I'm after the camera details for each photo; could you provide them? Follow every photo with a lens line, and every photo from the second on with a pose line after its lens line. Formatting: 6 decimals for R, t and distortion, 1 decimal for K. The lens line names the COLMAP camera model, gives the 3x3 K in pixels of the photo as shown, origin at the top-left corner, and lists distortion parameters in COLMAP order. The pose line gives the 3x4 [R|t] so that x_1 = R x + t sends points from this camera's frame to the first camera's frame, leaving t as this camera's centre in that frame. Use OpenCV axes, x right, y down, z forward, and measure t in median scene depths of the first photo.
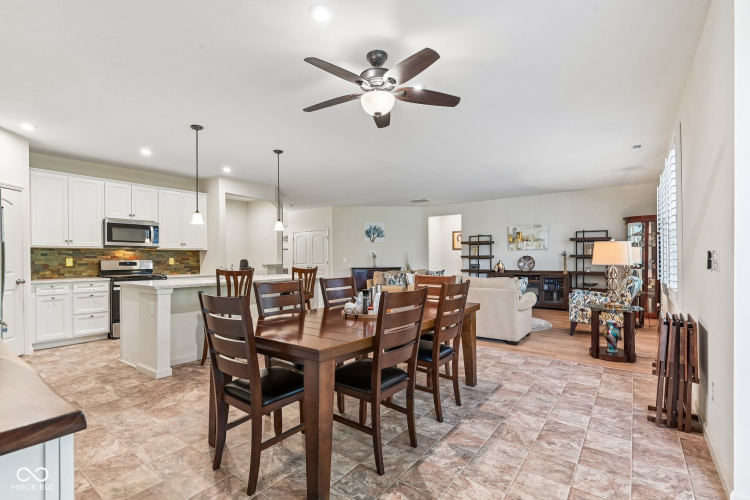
lens RADIAL K [[347.7, 0, 372.1], [0, 347.7, 257.1], [0, 0, 1]] dist [0.000437, 0.000549]
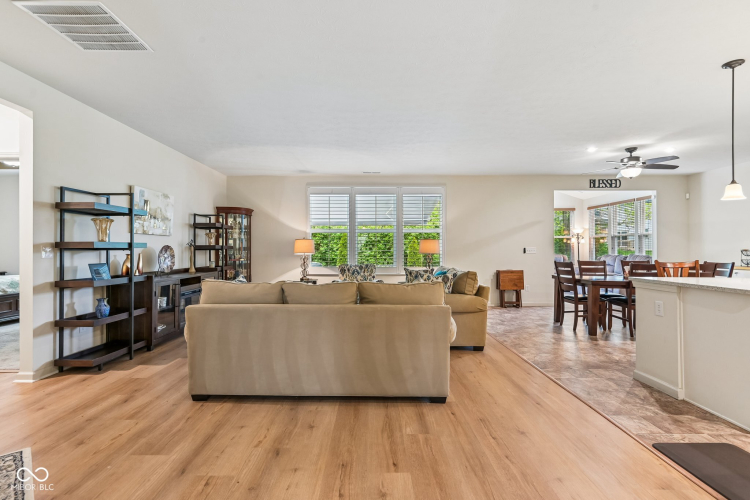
lens RADIAL K [[348.8, 0, 375.0], [0, 348.8, 250.0], [0, 0, 1]] dist [-0.000506, 0.000117]
pose [[-0.609261, 0.000975, 0.792969, -0.209809], [-0.004200, 0.999981, -0.004456, 0.004648], [-0.792959, -0.006046, -0.609245, 1.033519]]
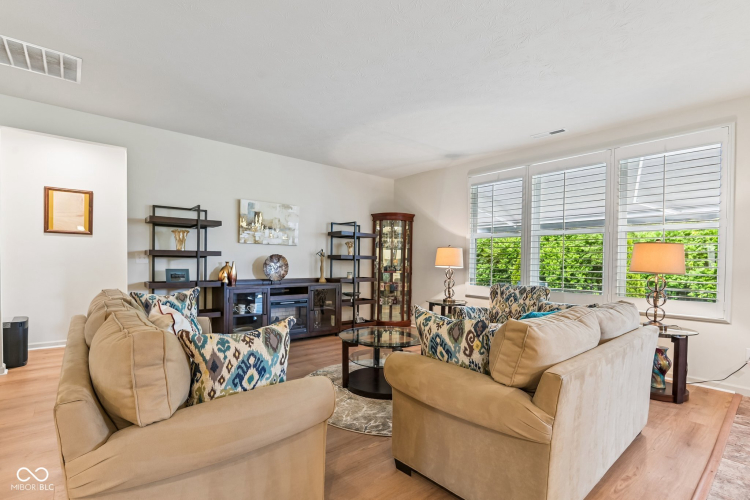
lens RADIAL K [[347.7, 0, 372.1], [0, 347.7, 257.1], [0, 0, 1]] dist [0.000437, 0.000549]
pose [[0.219887, 0.014179, 0.975422, -0.088523], [-0.022162, 0.999709, -0.009537, 0.002852], [-0.975273, -0.019520, 0.220138, 0.683062]]
